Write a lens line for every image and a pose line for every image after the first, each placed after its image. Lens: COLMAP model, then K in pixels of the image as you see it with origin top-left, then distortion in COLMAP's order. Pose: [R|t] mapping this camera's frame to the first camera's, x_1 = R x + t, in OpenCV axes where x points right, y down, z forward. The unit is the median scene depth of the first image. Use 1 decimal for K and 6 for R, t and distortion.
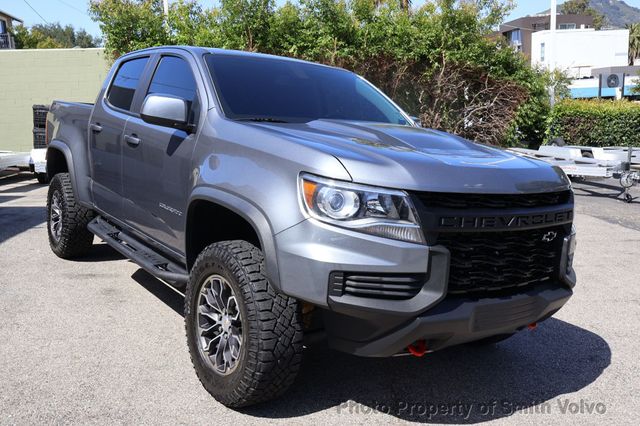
lens RADIAL K [[603.8, 0, 320.6], [0, 603.8, 213.3], [0, 0, 1]] dist [0.021127, 0.000000]
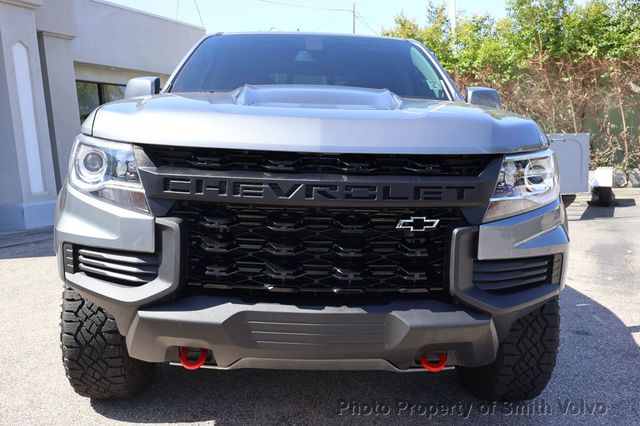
lens RADIAL K [[603.8, 0, 320.1], [0, 603.8, 212.3], [0, 0, 1]] dist [0.021127, 0.000000]
pose [[0.829363, 0.025545, -0.558126, 0.634570], [-0.053865, 0.997957, -0.034367, 0.052484], [0.556107, 0.058566, 0.829045, 0.406016]]
